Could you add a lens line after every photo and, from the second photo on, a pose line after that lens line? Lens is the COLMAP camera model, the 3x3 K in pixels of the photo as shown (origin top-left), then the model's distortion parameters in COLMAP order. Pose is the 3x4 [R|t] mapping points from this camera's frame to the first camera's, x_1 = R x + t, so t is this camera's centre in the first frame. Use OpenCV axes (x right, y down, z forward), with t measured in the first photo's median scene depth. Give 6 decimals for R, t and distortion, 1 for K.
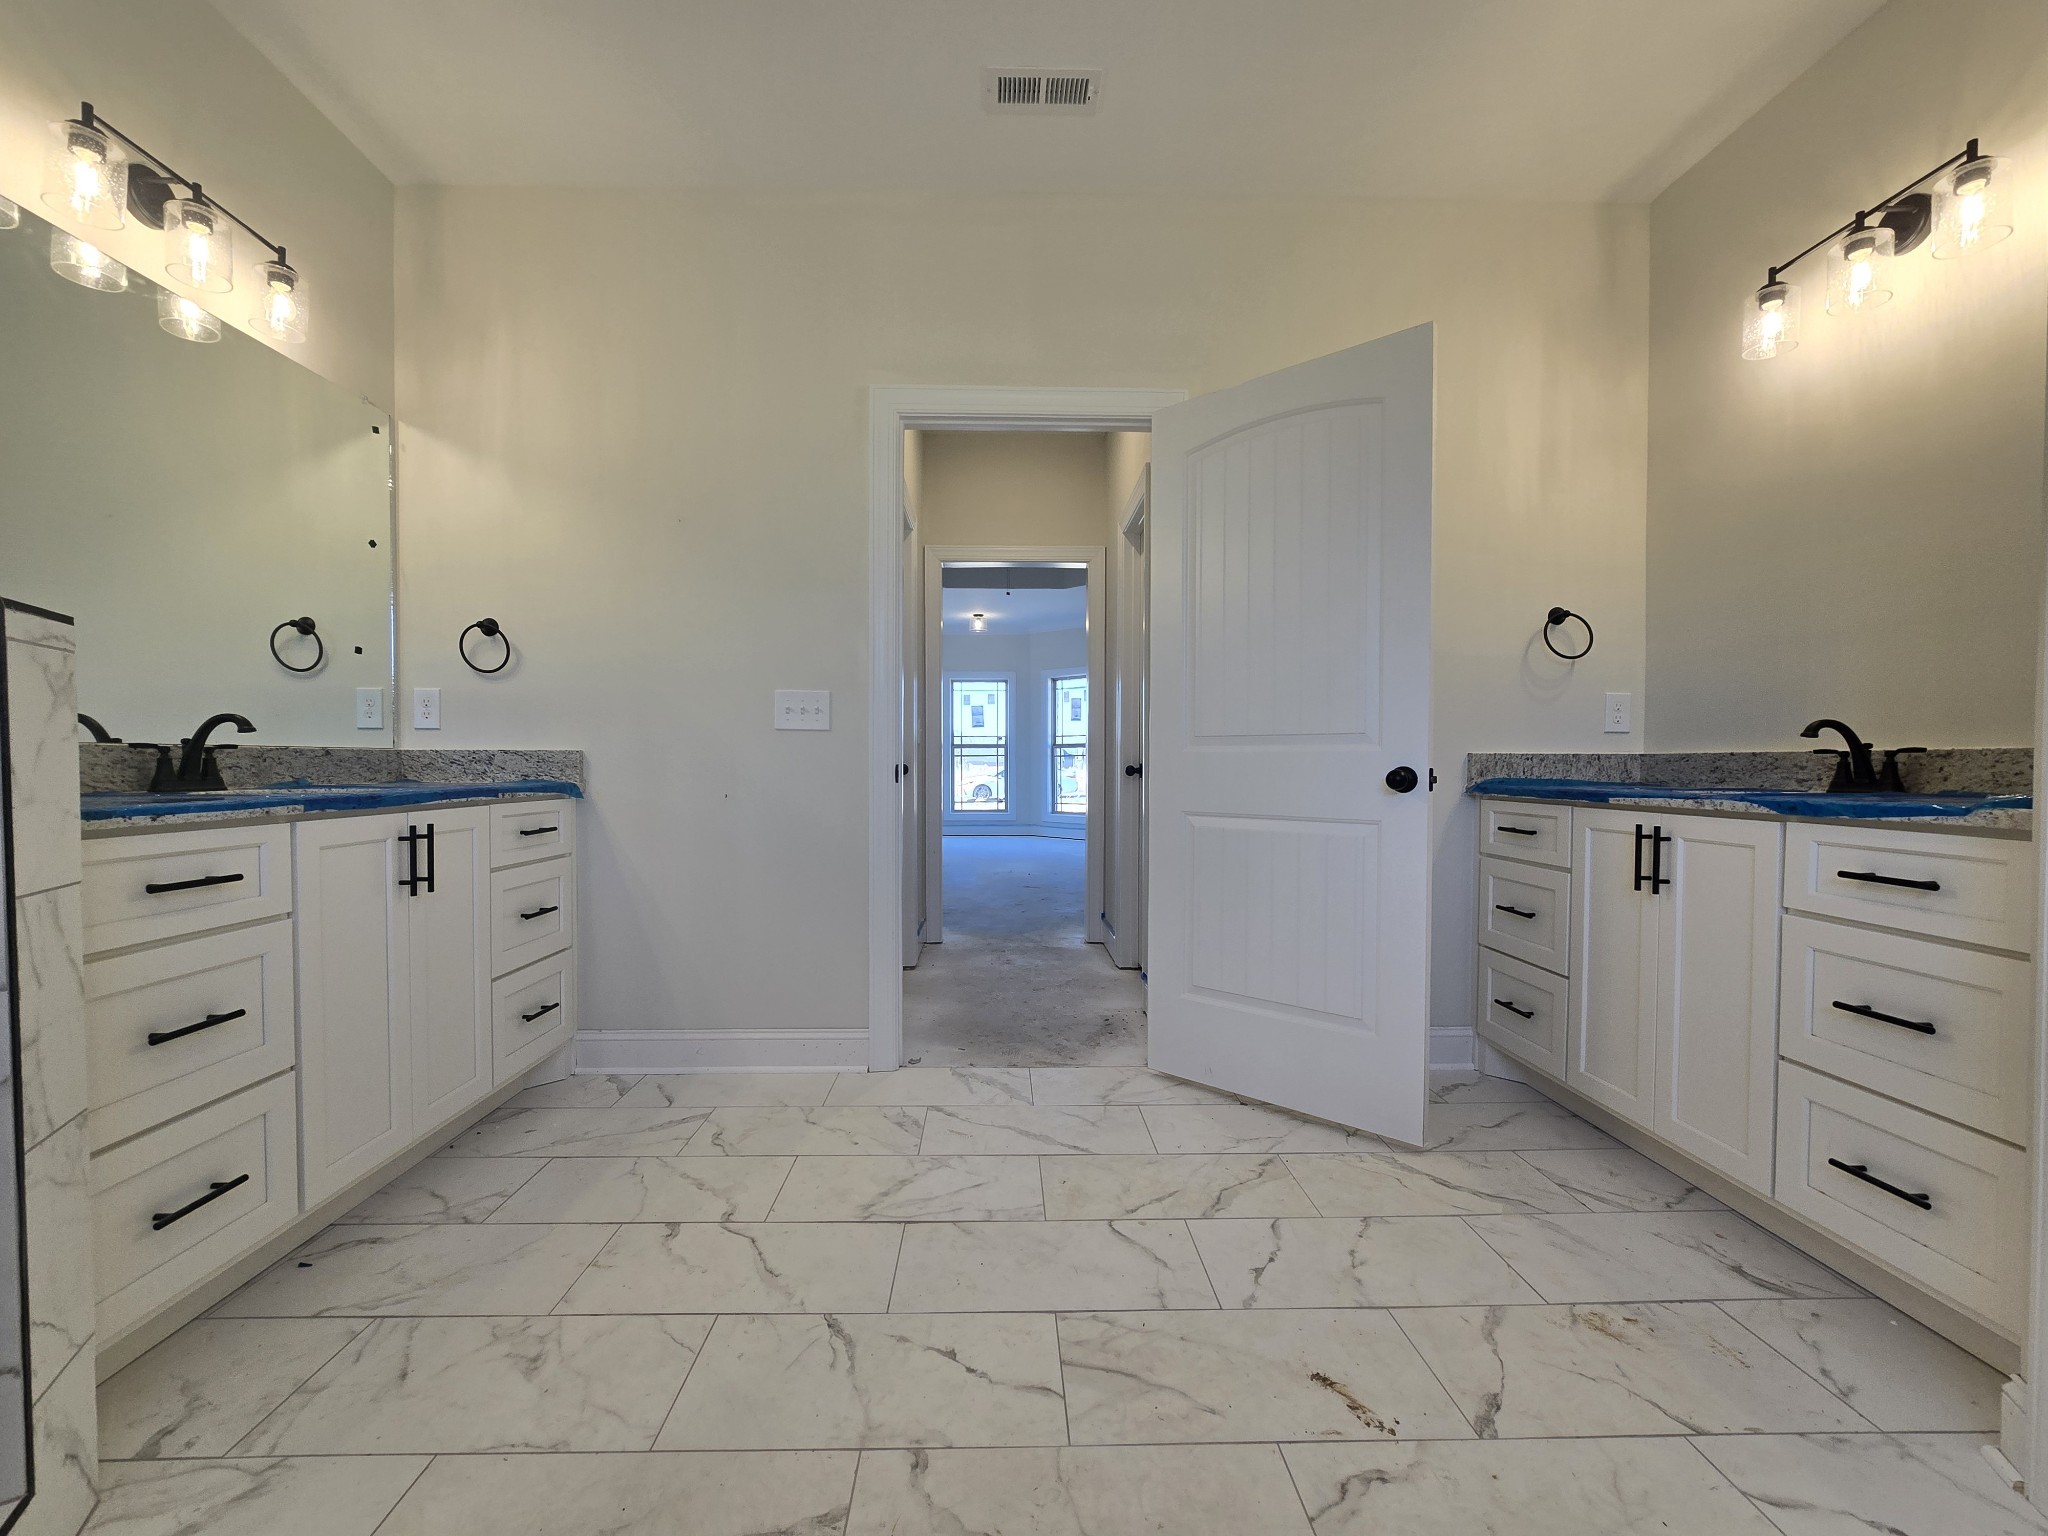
lens RADIAL K [[845.8, 0, 1008.5], [0, 845.8, 780.8], [0, 0, 1]] dist [-0.003531, -0.000759]
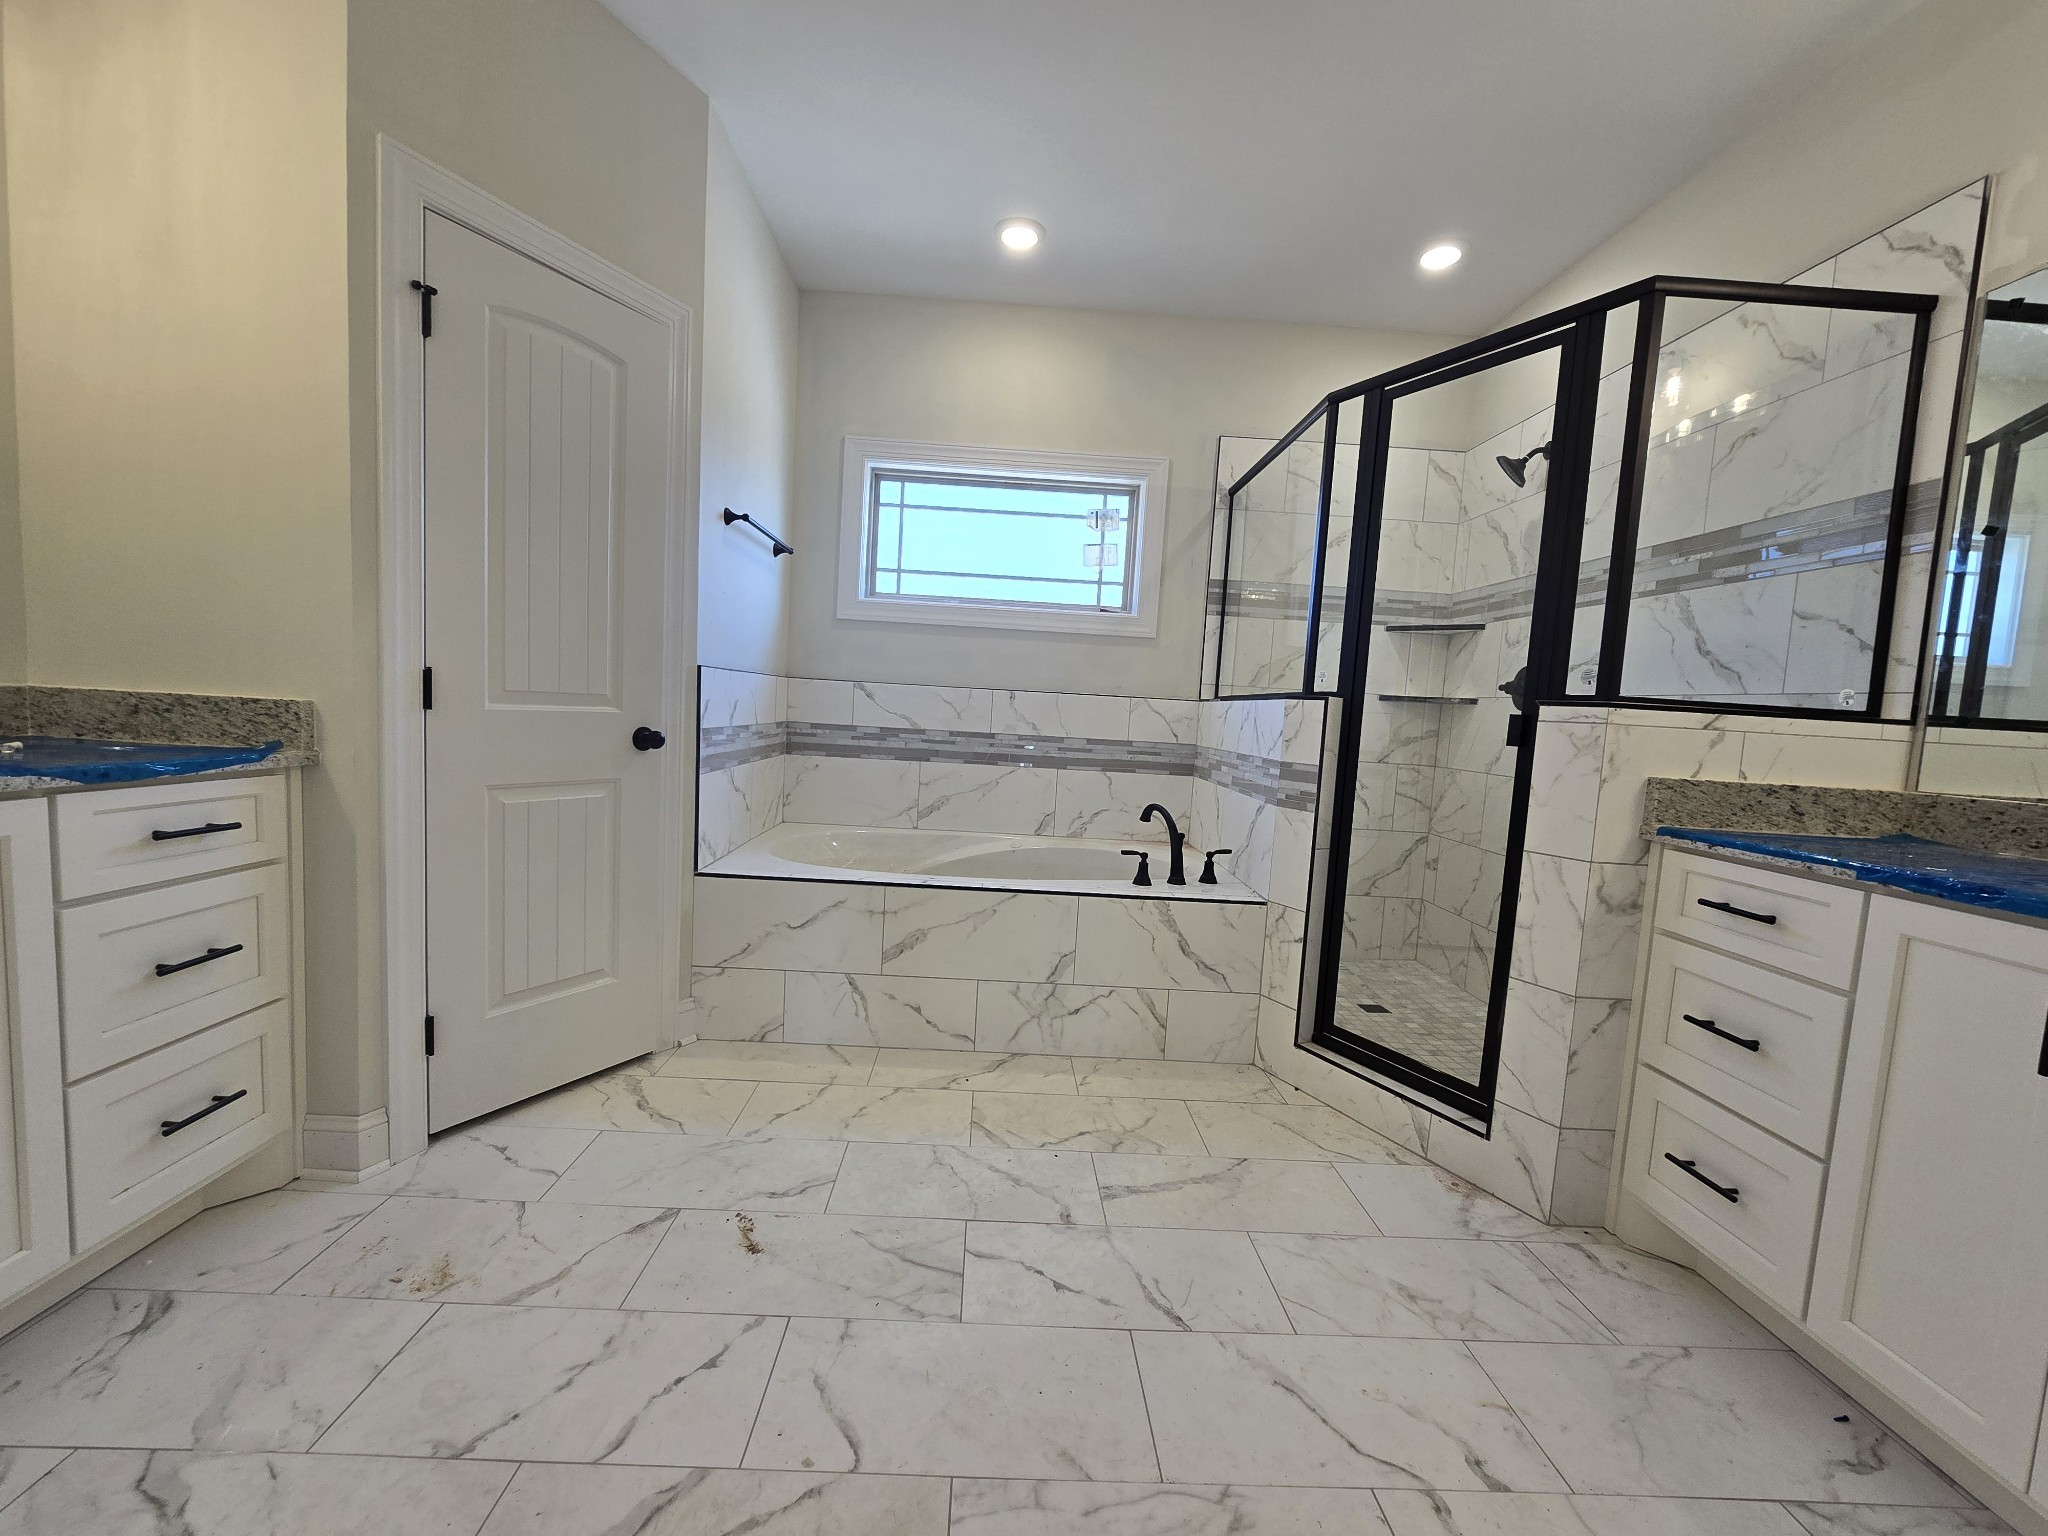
lens RADIAL K [[845.8, 0, 1008.5], [0, 845.8, 780.8], [0, 0, 1]] dist [-0.003531, -0.000759]
pose [[-0.998303, -0.057950, -0.005788, 0.042562], [-0.058236, 0.992424, 0.108185, -0.110798], [-0.000525, 0.108339, -0.994114, 1.936082]]
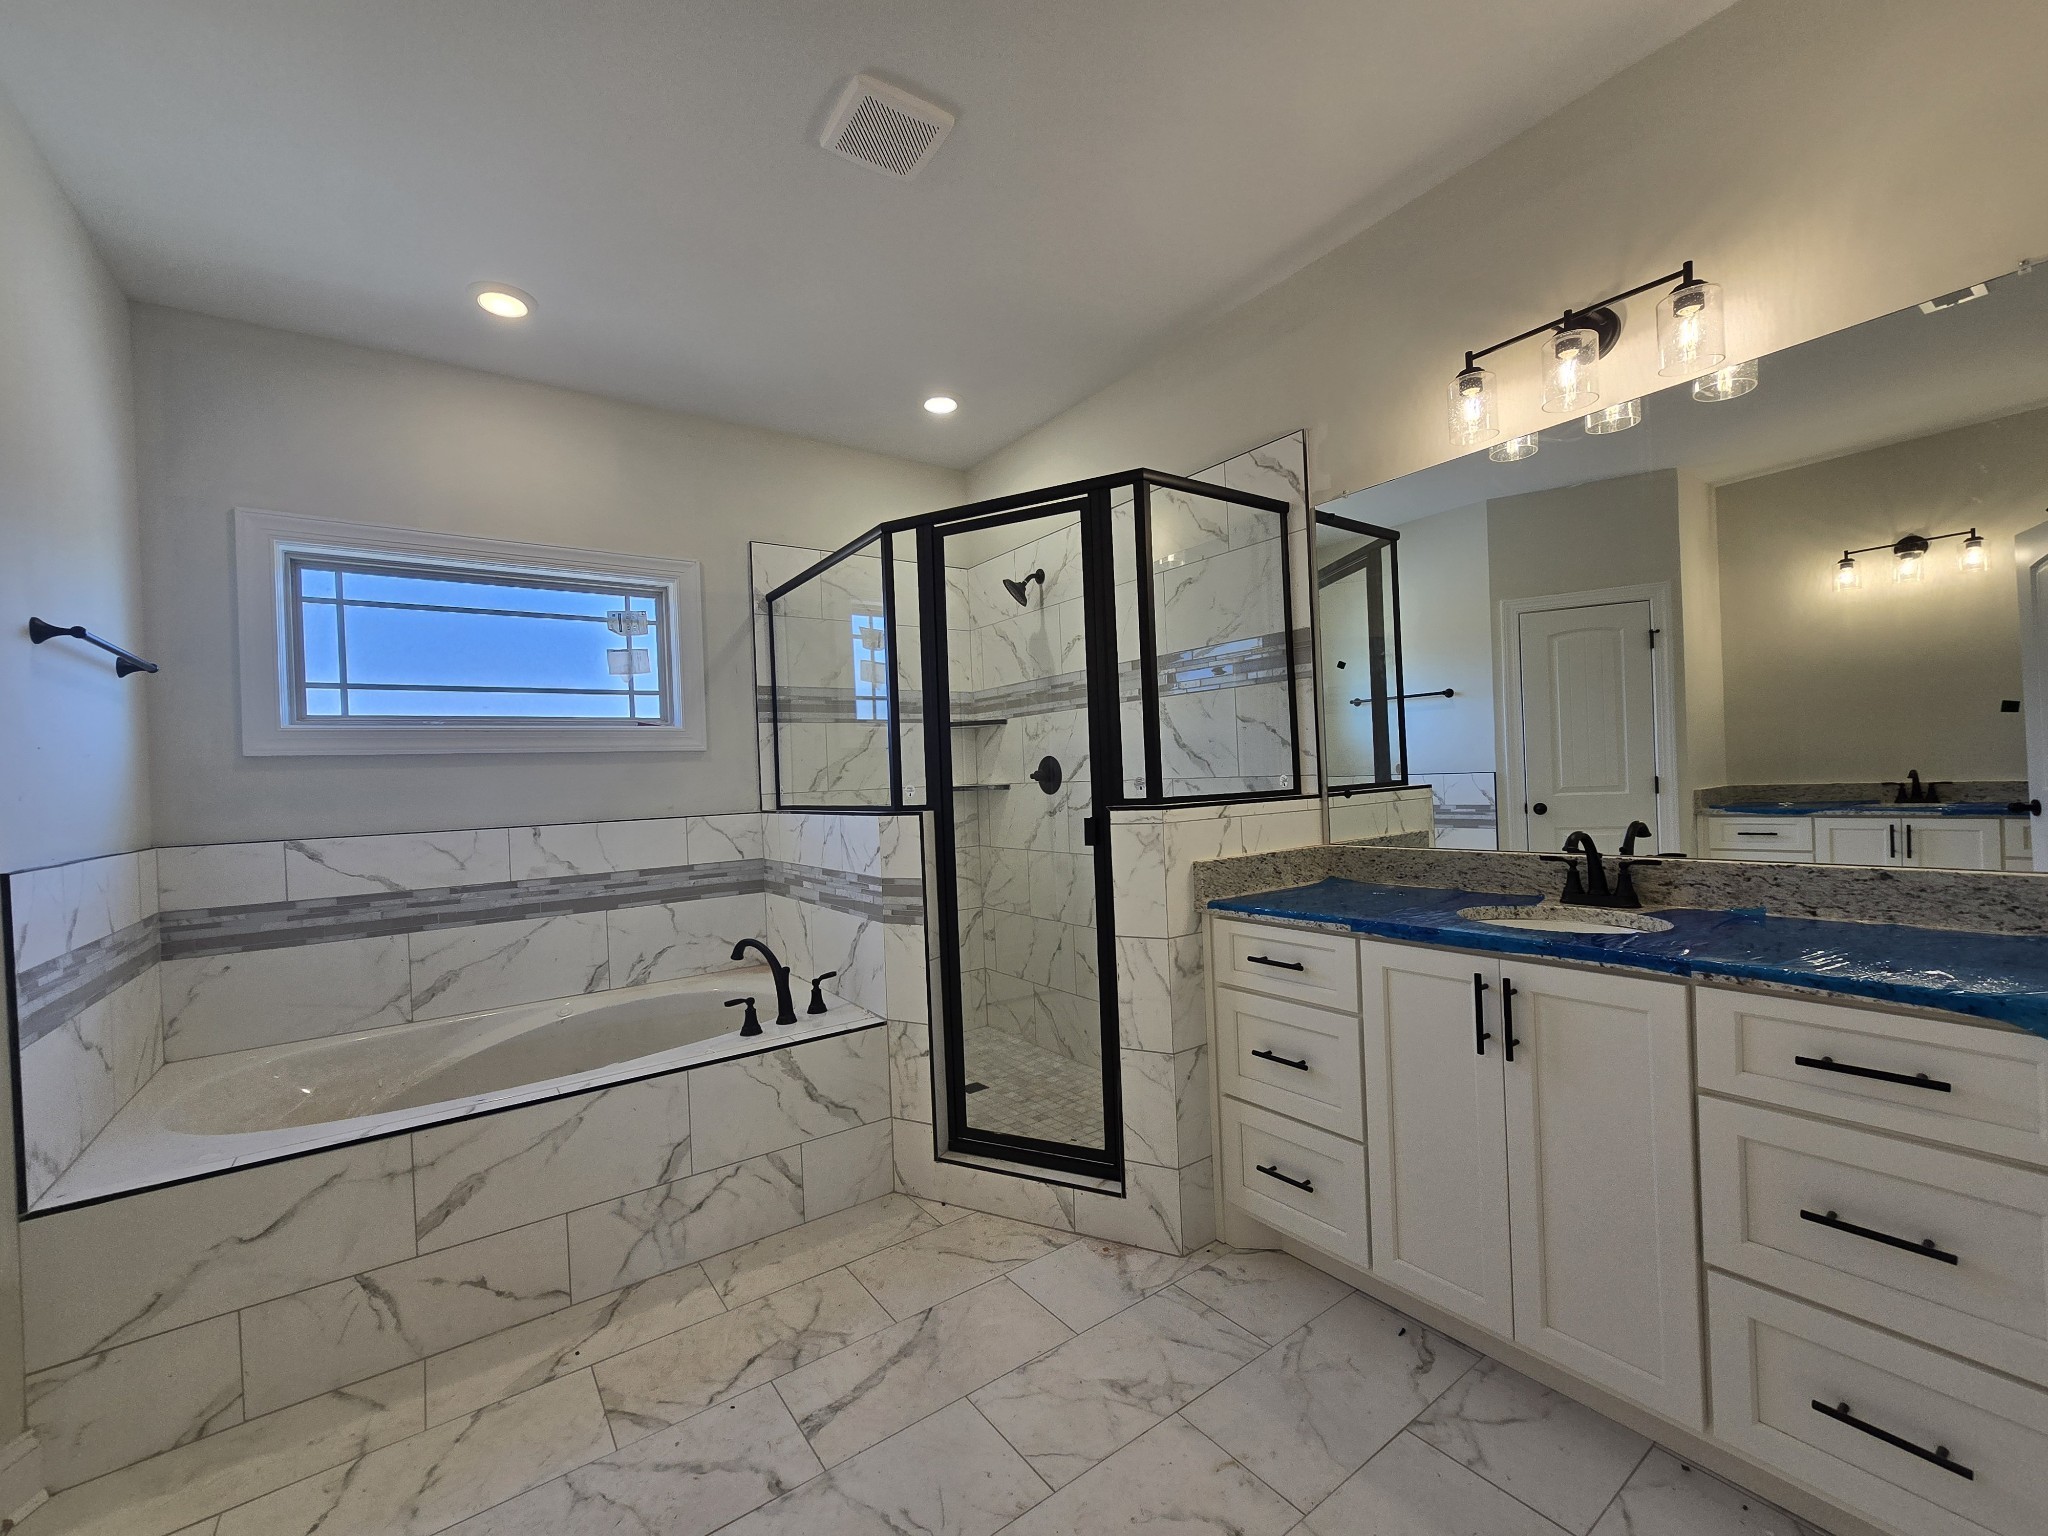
lens RADIAL K [[847.1, 0, 1023.3], [0, 847.1, 781.9], [0, 0, 1]] dist [-0.007148, 0.002643]
pose [[-0.822055, 0.035458, -0.568304, 0.219093], [0.028694, 0.999371, 0.020847, -0.220541], [0.568685, 0.000830, -0.822555, 1.797818]]
